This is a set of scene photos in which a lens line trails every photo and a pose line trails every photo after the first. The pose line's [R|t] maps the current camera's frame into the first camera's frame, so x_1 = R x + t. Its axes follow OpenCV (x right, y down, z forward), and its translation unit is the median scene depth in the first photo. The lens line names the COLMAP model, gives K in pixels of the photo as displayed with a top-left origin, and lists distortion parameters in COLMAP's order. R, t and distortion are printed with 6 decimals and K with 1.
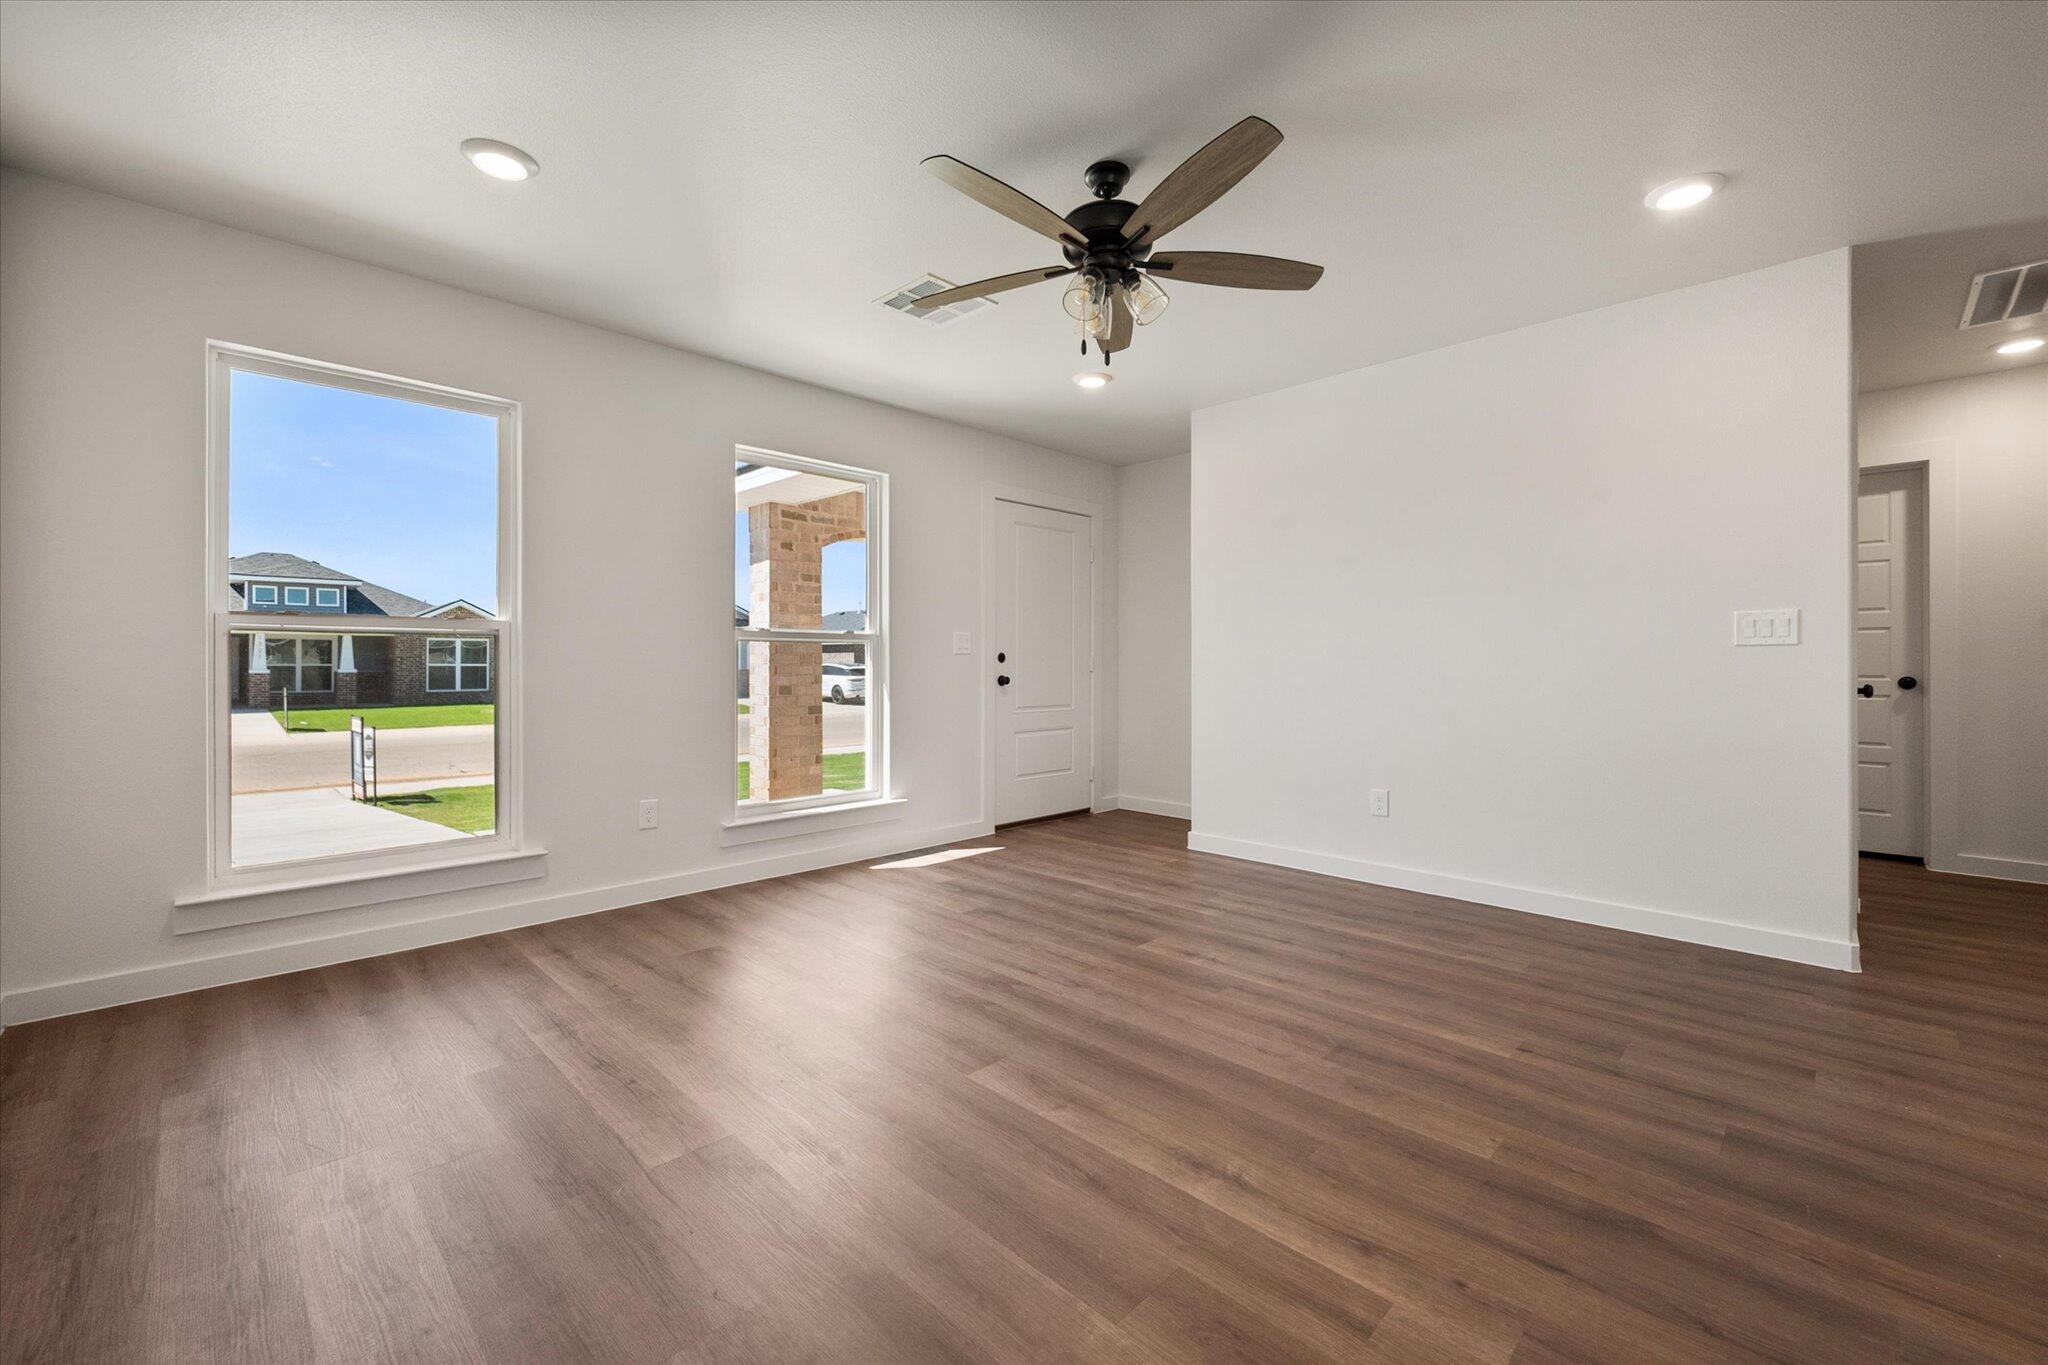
lens RADIAL K [[829.5, 0, 1034.2], [0, 829.5, 672.3], [0, 0, 1]] dist [-0.000465, 0.001324]
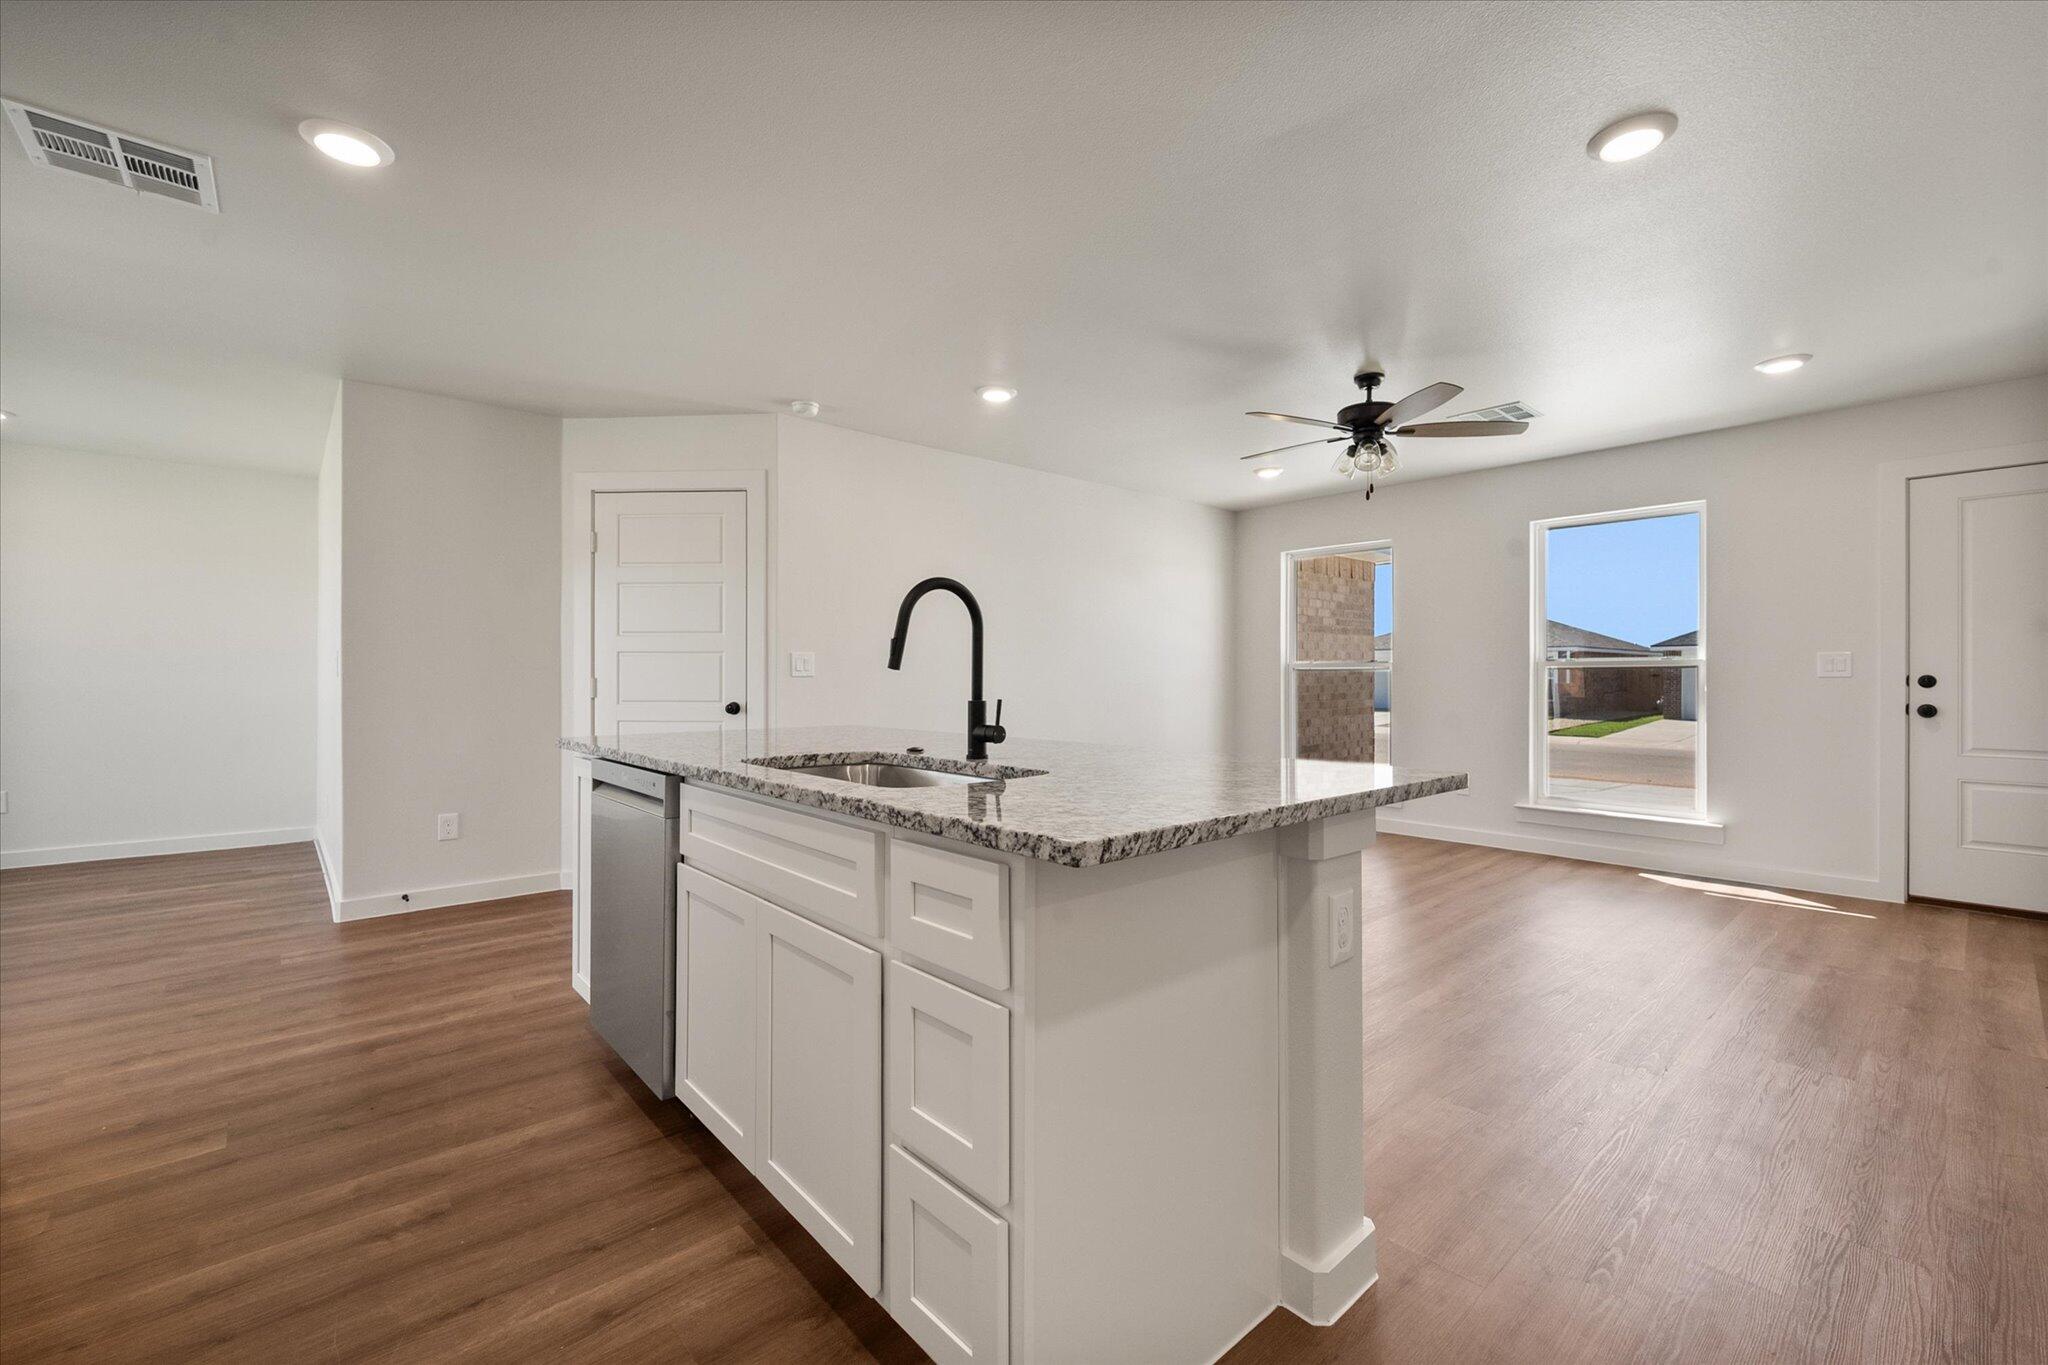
lens RADIAL K [[875.8, 0, 1019.6], [0, 875.8, 679.8], [0, 0, 1]] dist [-0.001808, 0.000150]
pose [[-0.082115, 0.003276, -0.996617, 1.094210], [-0.011743, 0.999922, 0.004254, -0.016728], [0.996554, 0.012052, -0.082070, 0.295171]]
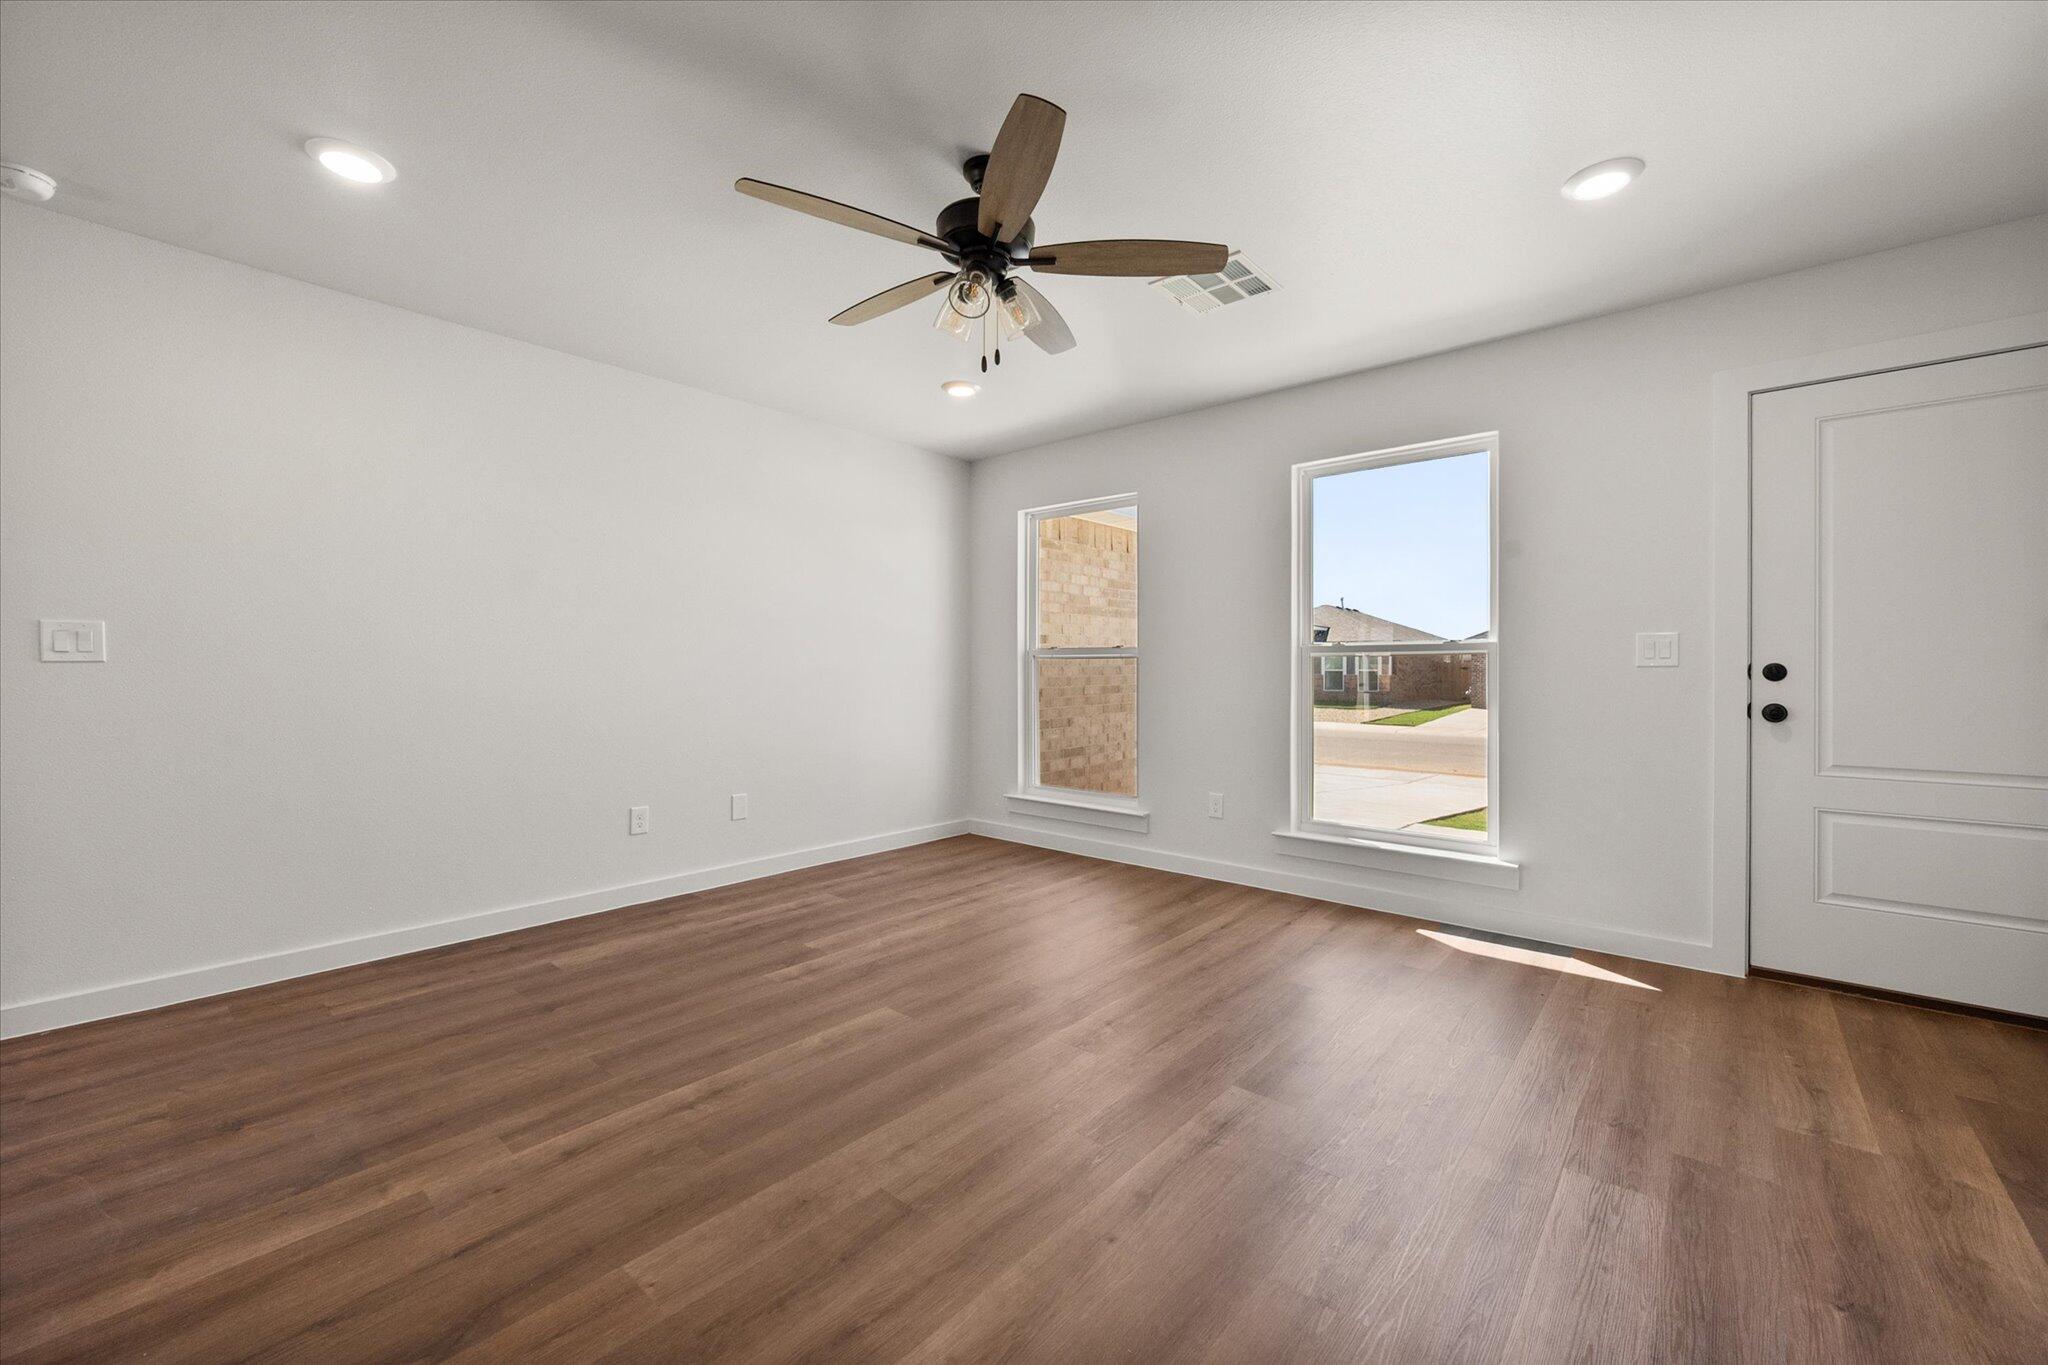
lens RADIAL K [[829.5, 0, 1027.8], [0, 829.5, 671.2], [0, 0, 1]] dist [-0.000465, 0.001324]
pose [[0.057559, 0.002883, -0.998338, 0.637881], [-0.013337, 0.999909, 0.002119, -0.016862], [0.998253, 0.013193, 0.057592, 0.607796]]
